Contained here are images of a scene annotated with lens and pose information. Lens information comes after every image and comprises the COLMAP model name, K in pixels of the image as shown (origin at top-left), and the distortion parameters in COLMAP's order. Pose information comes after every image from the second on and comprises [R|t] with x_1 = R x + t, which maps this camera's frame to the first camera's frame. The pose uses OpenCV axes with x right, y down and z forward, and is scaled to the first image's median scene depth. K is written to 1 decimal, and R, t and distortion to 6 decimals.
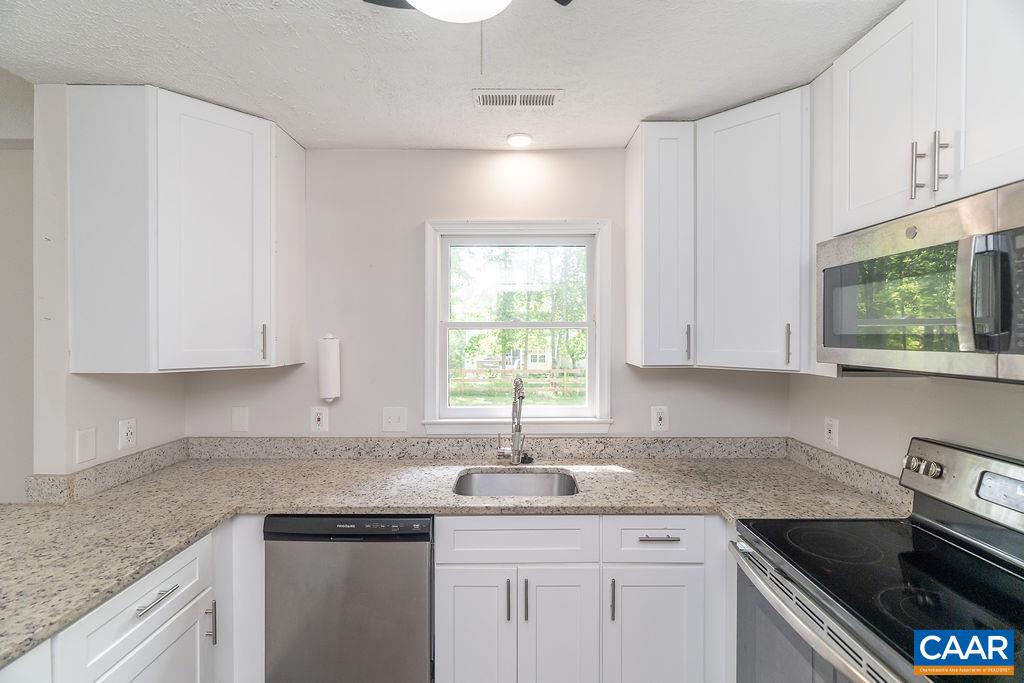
lens RADIAL K [[461.4, 0, 508.5], [0, 461.4, 333.9], [0, 0, 1]] dist [-0.005895, 0.002324]
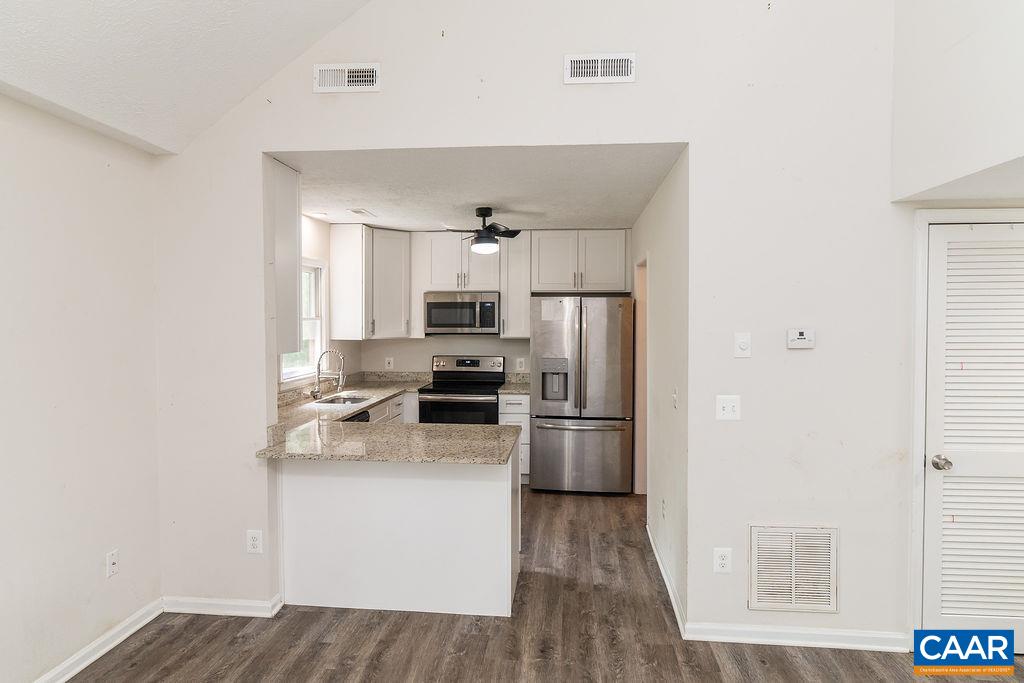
lens RADIAL K [[589.1, 0, 510.2], [0, 589.1, 339.9], [0, 0, 1]] dist [-0.001457, 0.000784]
pose [[0.092269, -0.037737, 0.995019, -3.142649], [0.002692, 0.999287, 0.037650, -0.035676], [-0.995730, -0.000796, 0.092305, 0.100997]]
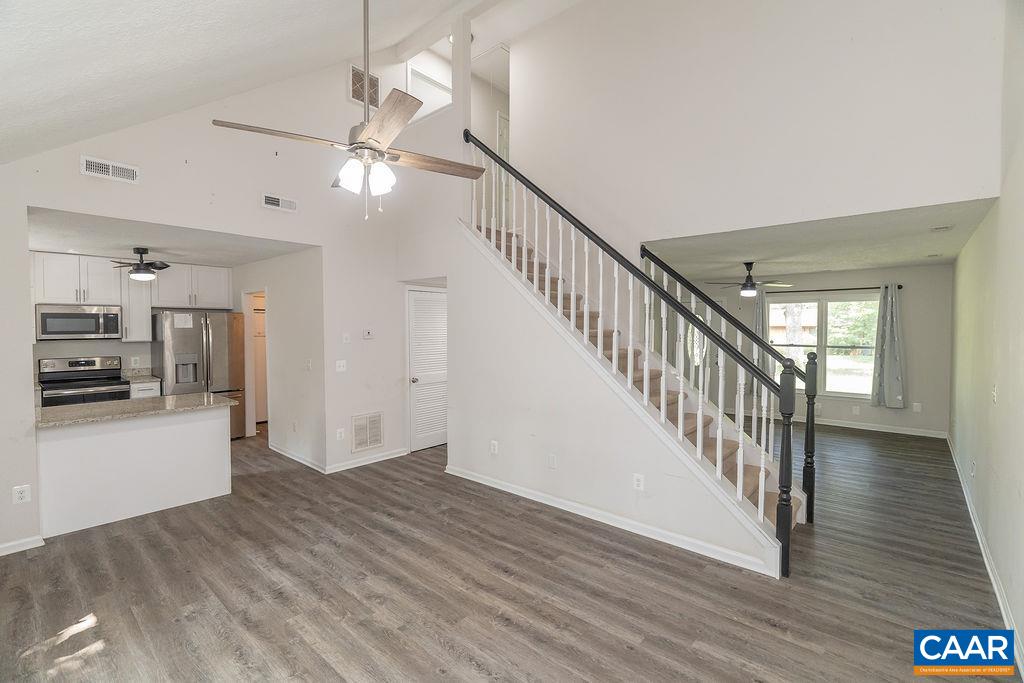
lens RADIAL K [[461.4, 0, 510.7], [0, 461.4, 339.3], [0, 0, 1]] dist [-0.005895, 0.002324]
pose [[-0.750087, -0.022969, 0.660940, -4.347688], [0.001215, 0.999347, 0.036108, -0.059209], [-0.661338, 0.027887, -0.749569, 1.279005]]
